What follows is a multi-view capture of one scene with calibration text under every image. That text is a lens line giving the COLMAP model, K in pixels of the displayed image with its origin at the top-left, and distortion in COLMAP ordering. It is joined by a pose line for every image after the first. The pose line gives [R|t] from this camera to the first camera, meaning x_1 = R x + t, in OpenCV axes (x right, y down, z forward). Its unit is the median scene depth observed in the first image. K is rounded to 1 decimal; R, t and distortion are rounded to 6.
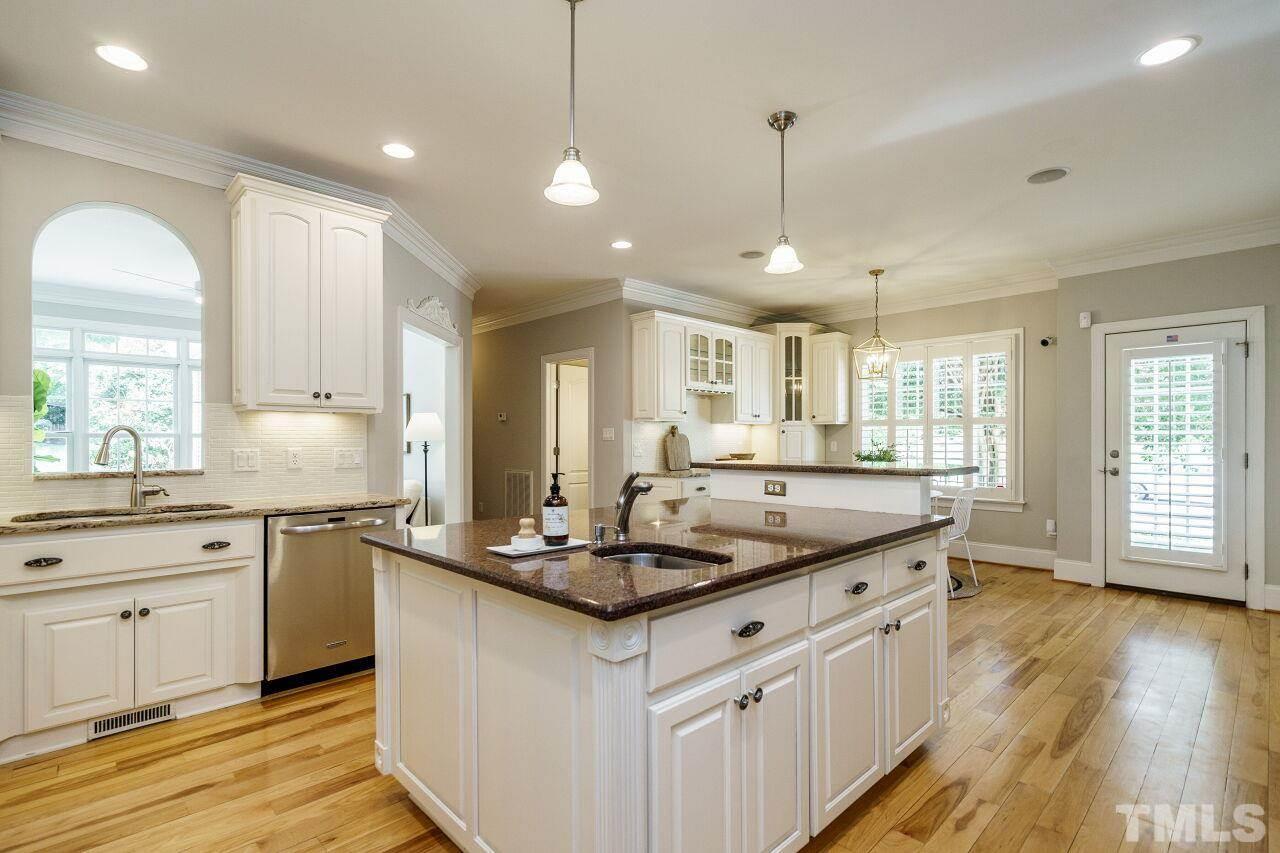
lens RADIAL K [[585.8, 0, 649.5], [0, 585.8, 437.3], [0, 0, 1]] dist [-0.000212, 0.002327]
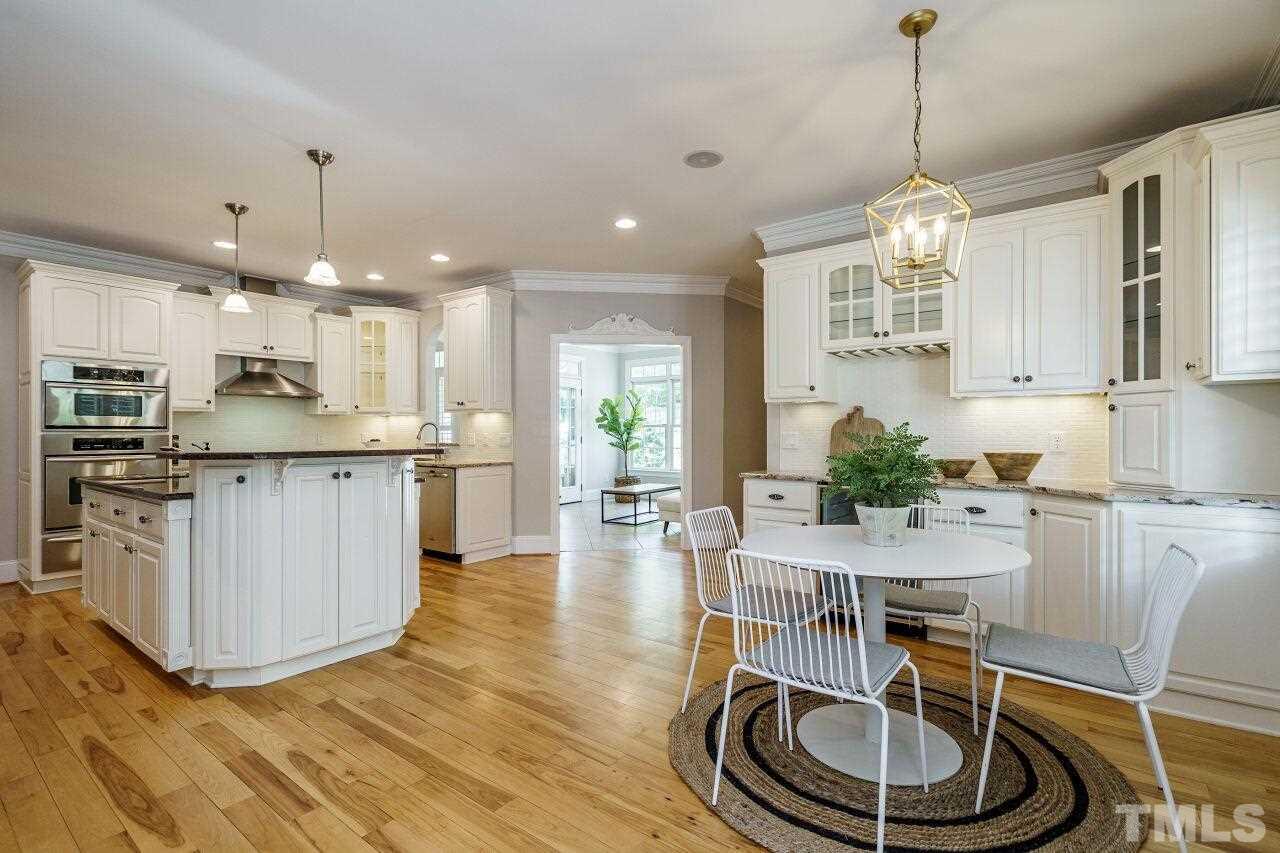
lens RADIAL K [[585.8, 0, 644.3], [0, 585.8, 431.1], [0, 0, 1]] dist [-0.000212, 0.002327]
pose [[0.169093, 0.003677, -0.985593, 0.685689], [0.007911, 0.999956, 0.005088, 0.003326], [0.985568, -0.008658, 0.169056, 0.657478]]
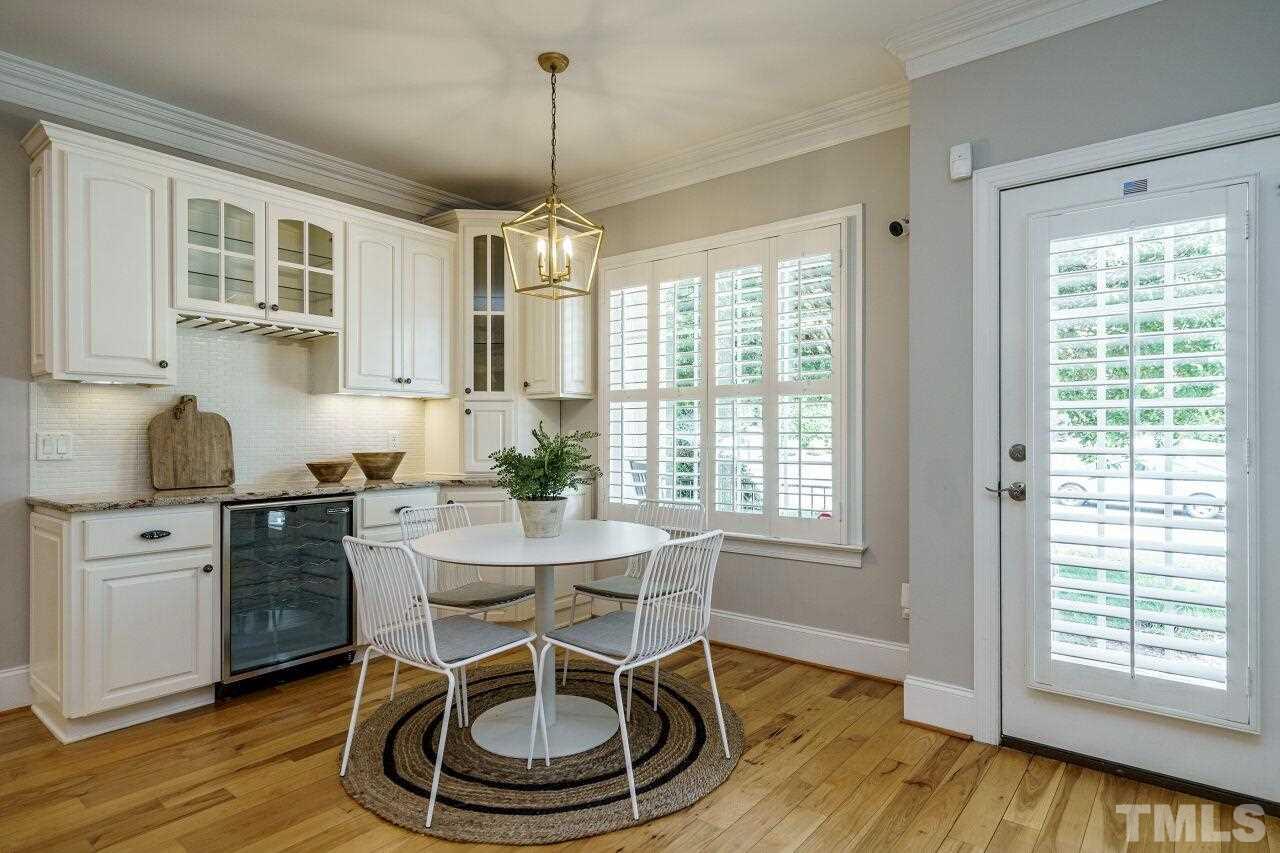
lens RADIAL K [[685.0, 0, 638.3], [0, 685.0, 428.2], [0, 0, 1]] dist [0.012380, -0.001772]
pose [[0.992524, -0.000068, 0.122046, 0.348561], [0.000447, 0.999995, -0.003076, 0.008801], [-0.122045, 0.003107, 0.992520, 0.405478]]
